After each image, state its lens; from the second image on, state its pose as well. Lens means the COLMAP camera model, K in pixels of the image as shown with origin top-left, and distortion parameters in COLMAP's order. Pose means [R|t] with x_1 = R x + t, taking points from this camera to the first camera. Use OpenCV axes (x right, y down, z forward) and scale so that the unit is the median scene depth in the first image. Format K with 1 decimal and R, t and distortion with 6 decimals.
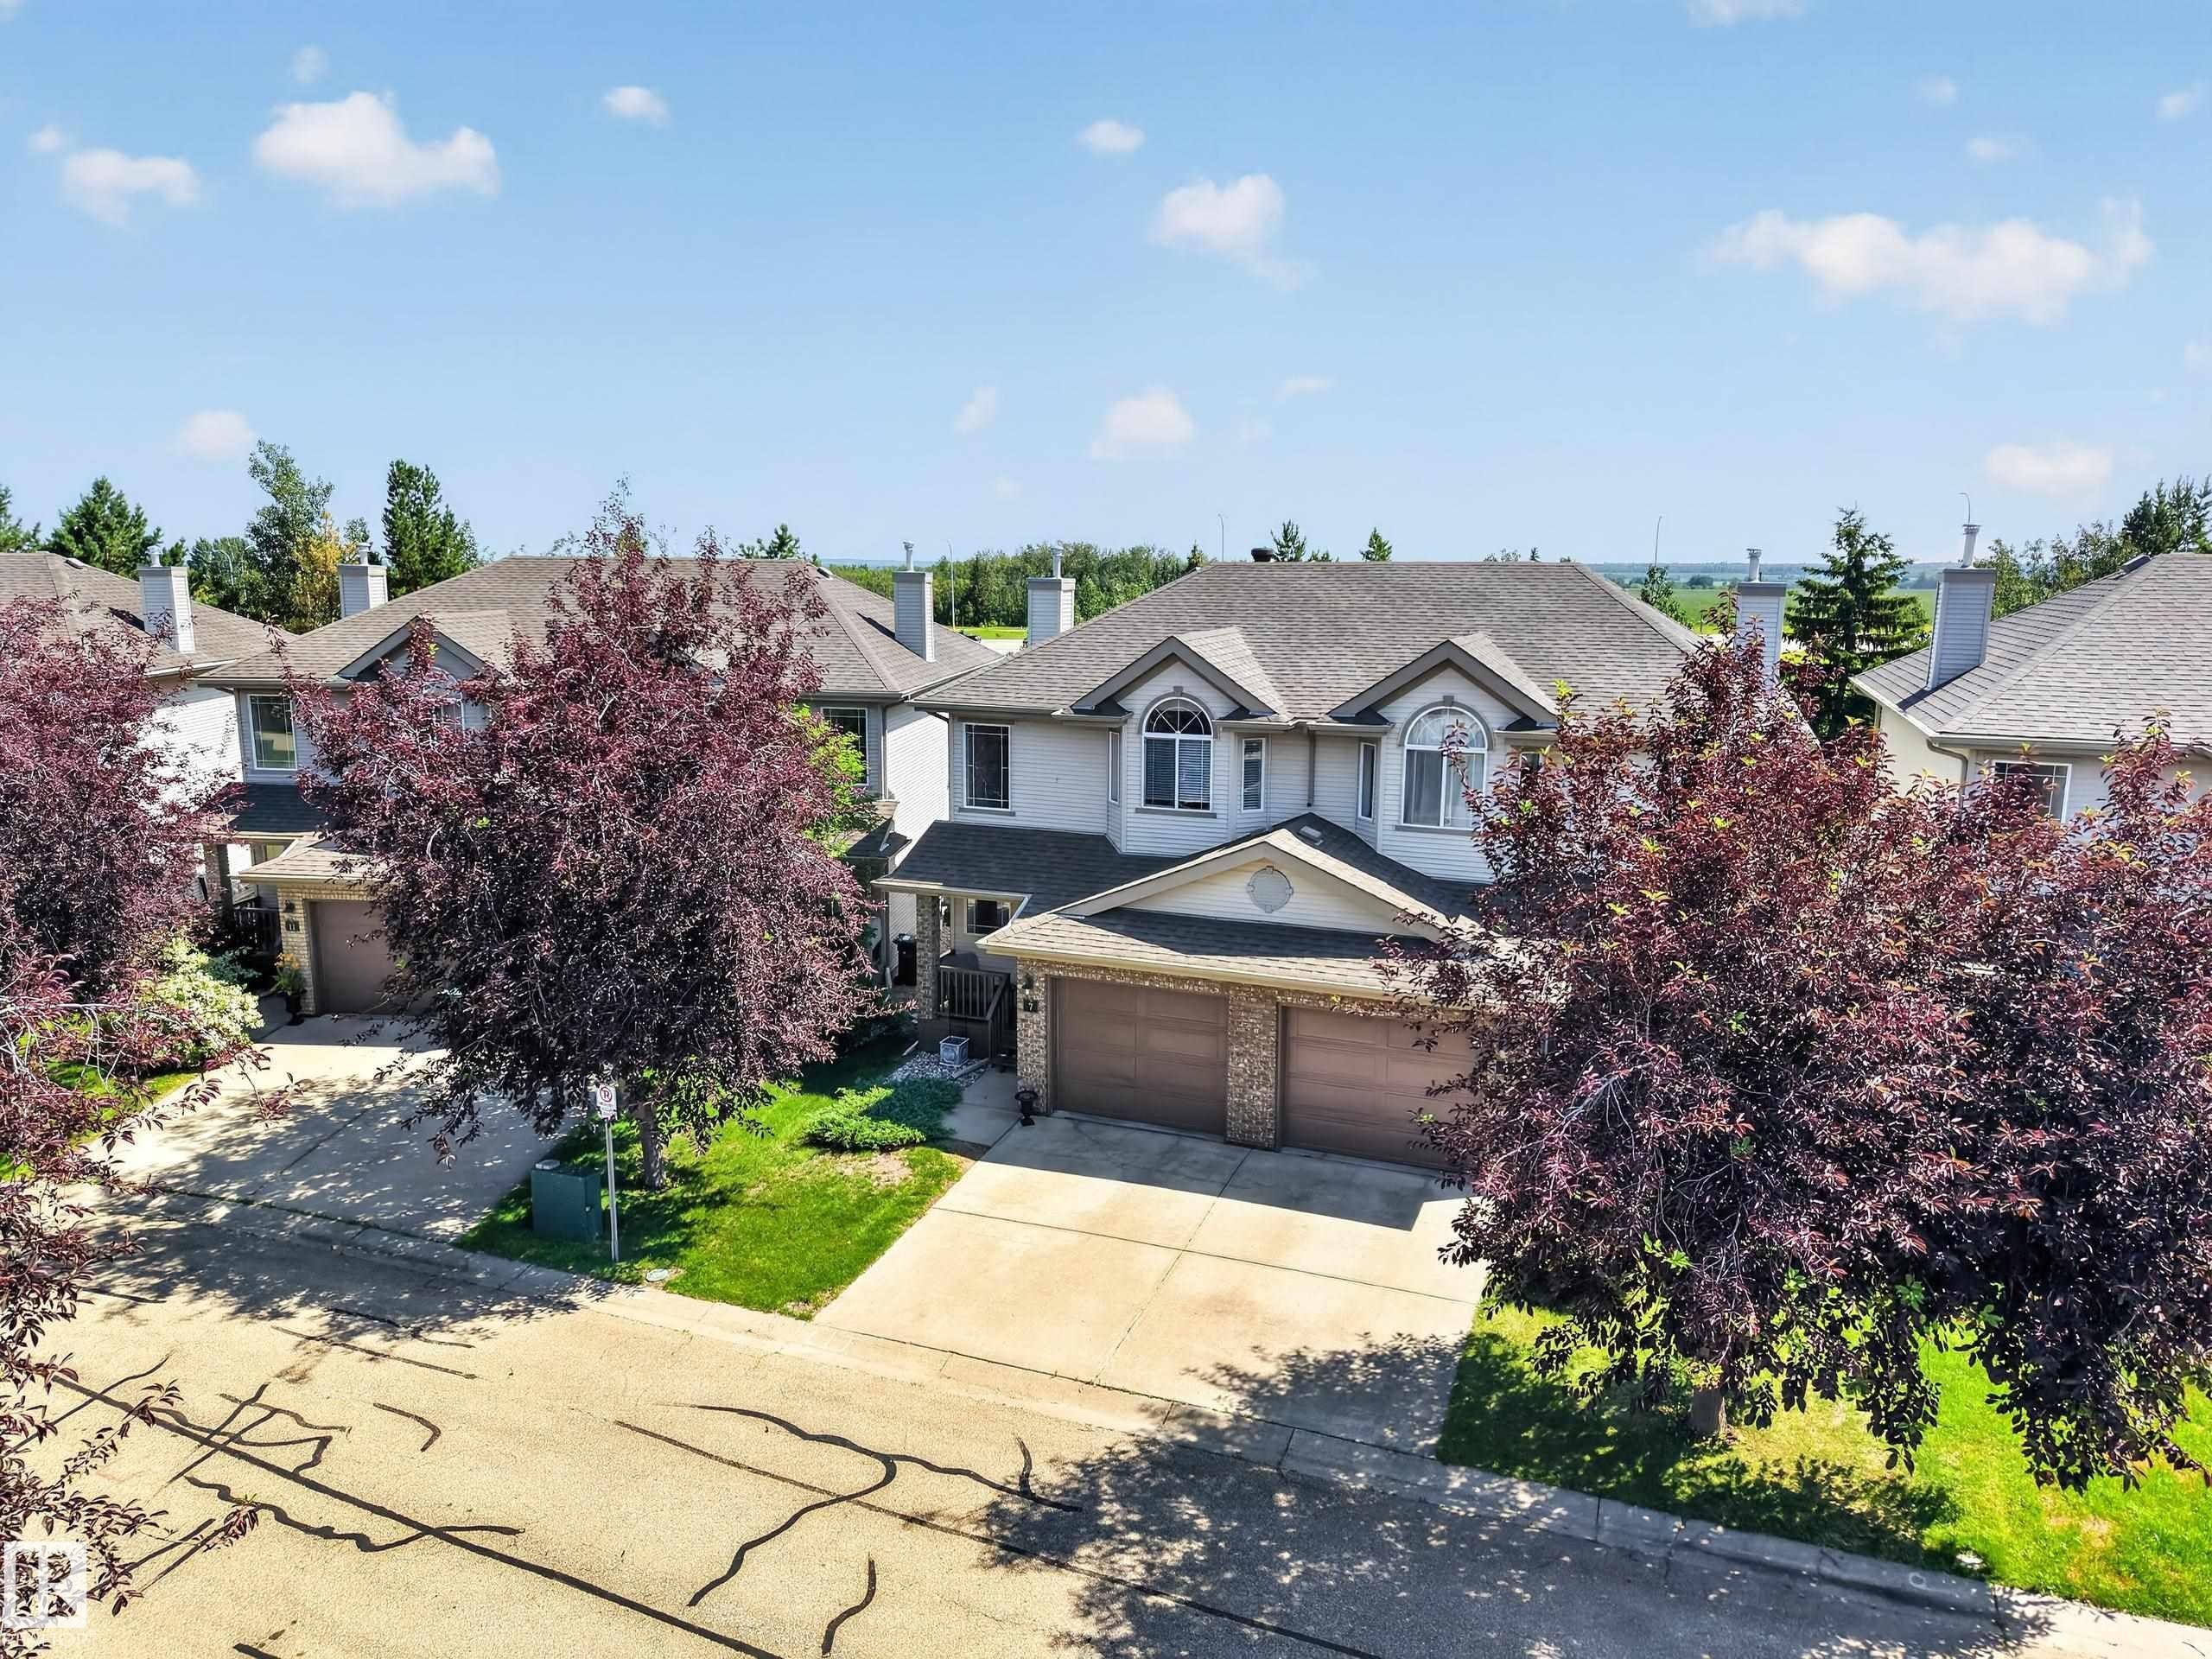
lens RADIAL K [[1501.7, 0, 1106.0], [0, 1501.7, 829.5], [0, 0, 1]] dist [0.030585, -0.023838]
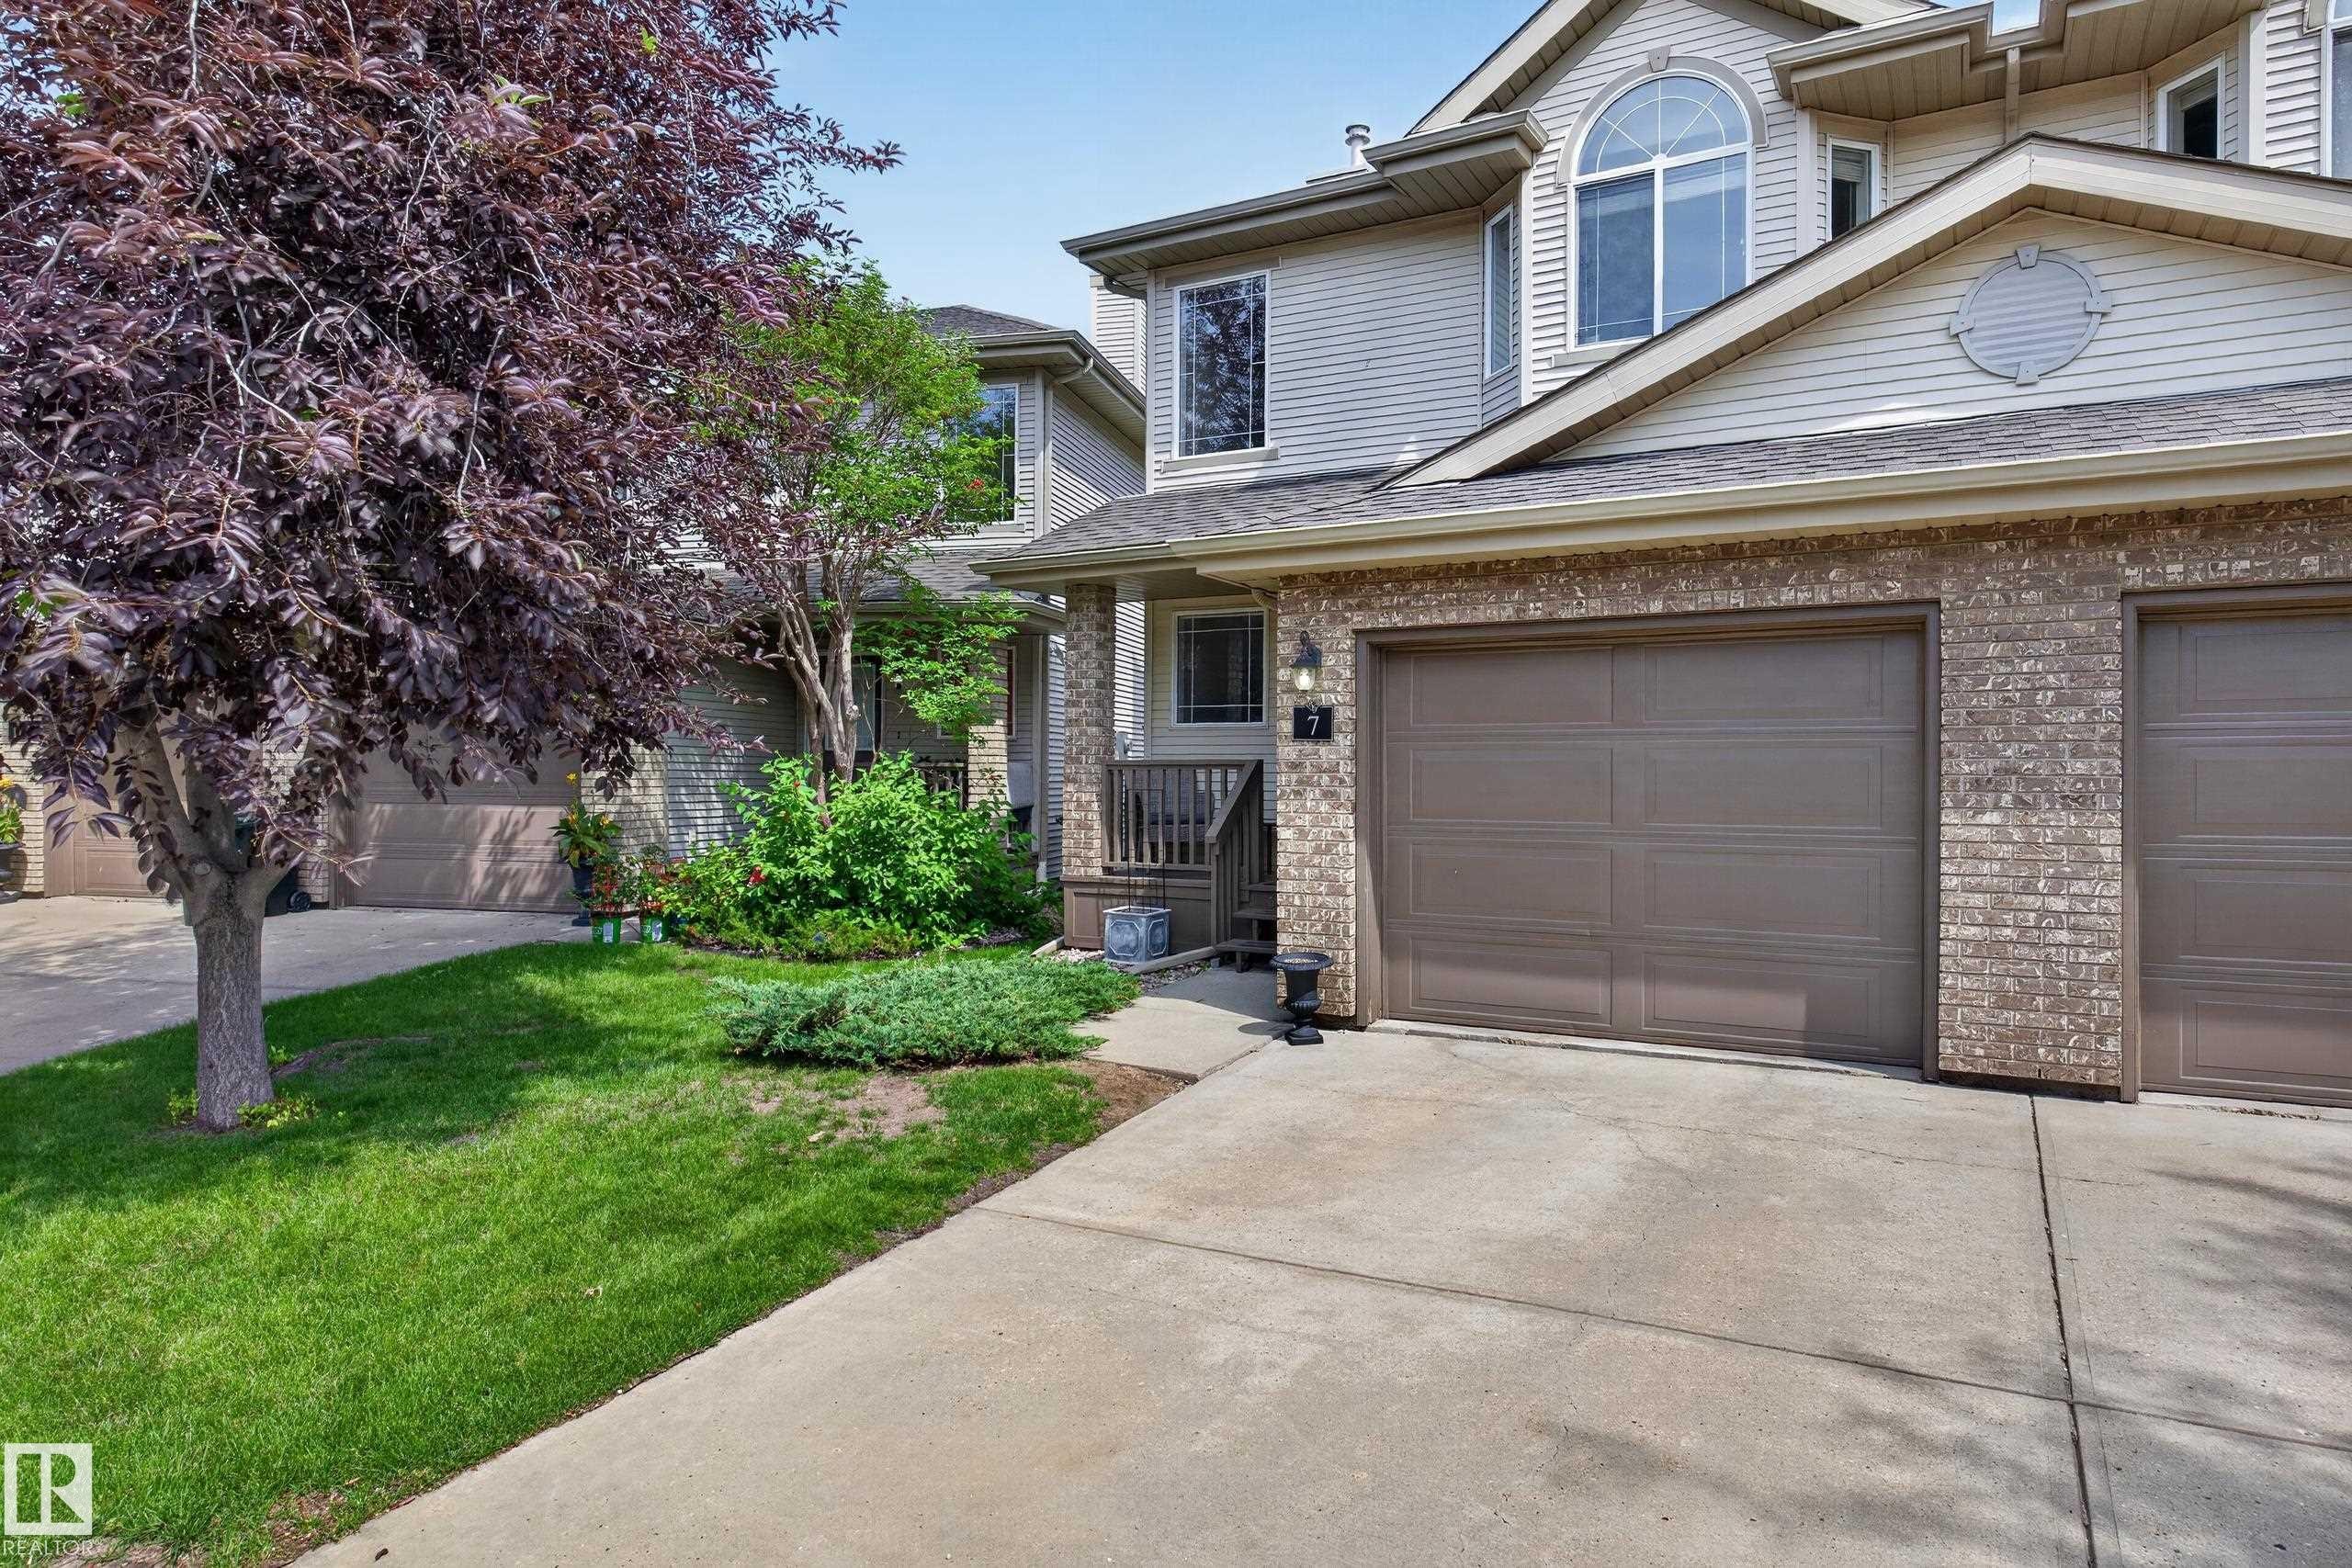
lens RADIAL K [[1404.1, 0, 1126.3], [0, 1404.1, 771.3], [0, 0, 1]] dist [-0.024020, -0.000577]
pose [[0.986059, 0.002095, -0.166381, -0.038618], [-0.031719, 0.983951, -0.175595, 0.197082], [0.163343, 0.178425, 0.970301, 0.665563]]
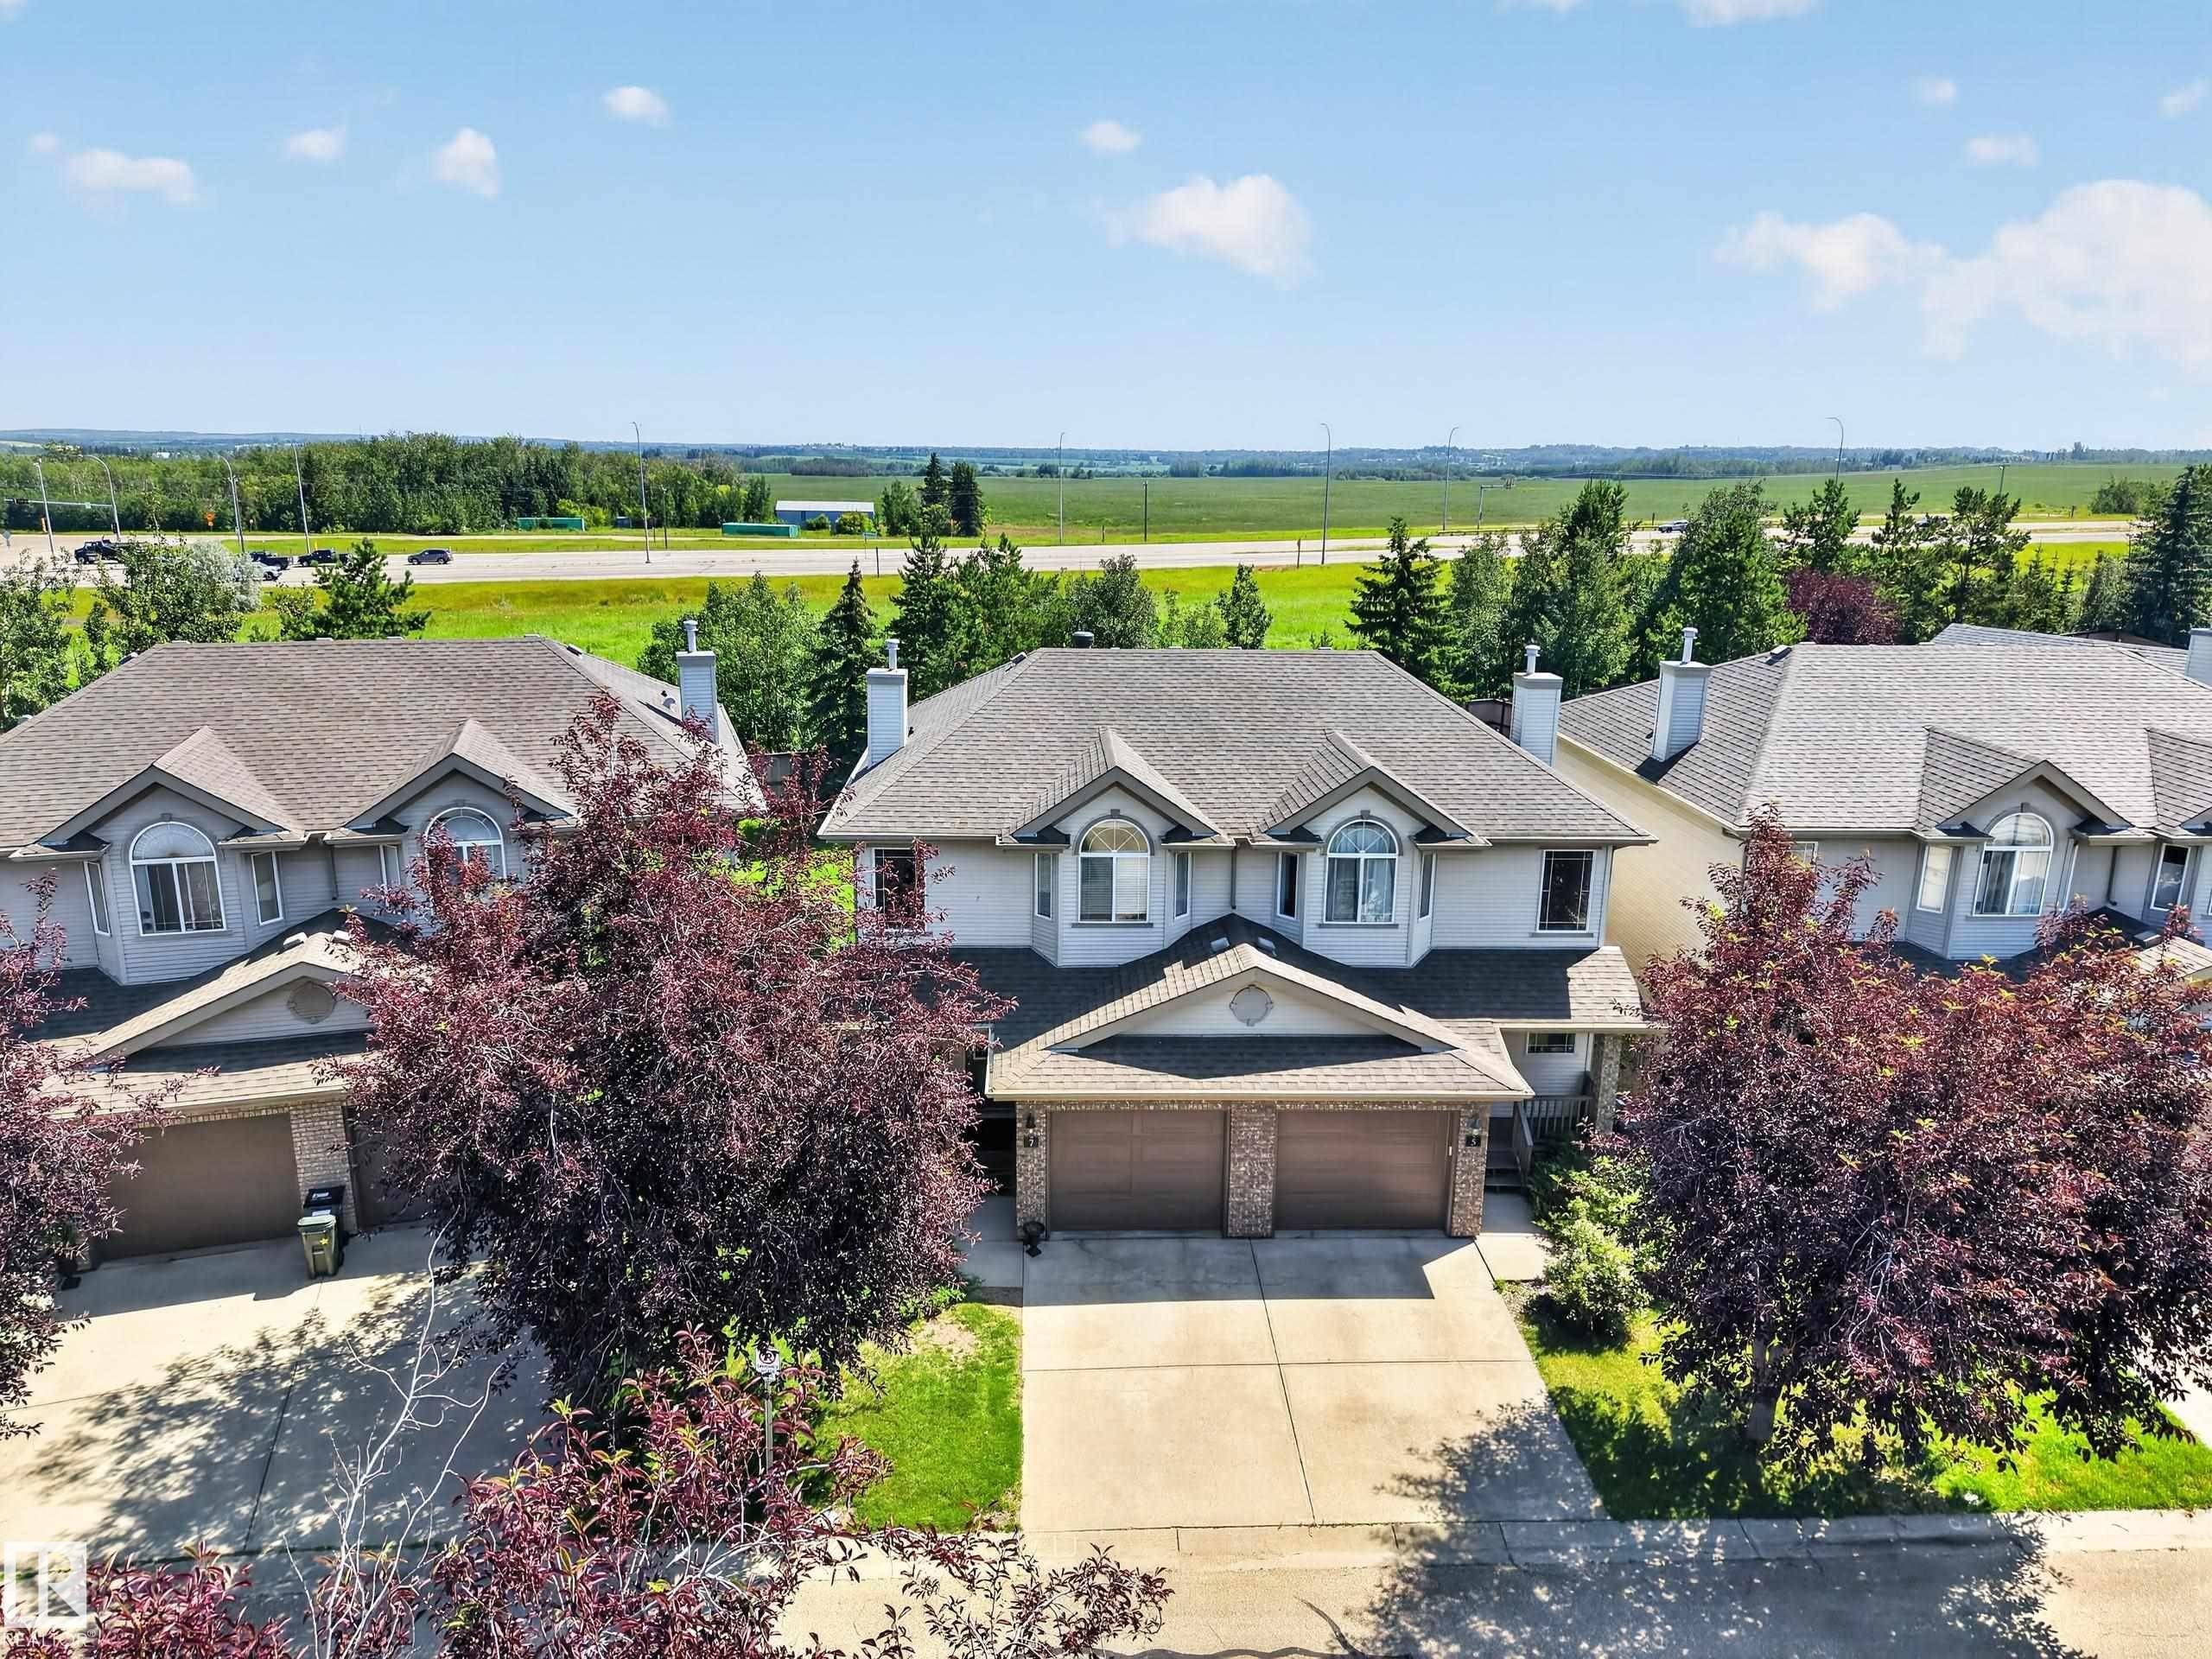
lens RADIAL K [[1503.1, 0, 1106.0], [0, 1503.1, 829.5], [0, 0, 1]] dist [0.001613, 0.002004]
pose [[0.907034, -0.093000, 0.410659, -0.415211], [0.057931, 0.993591, 0.097061, -0.196057], [-0.417054, -0.064247, 0.906608, 0.061239]]
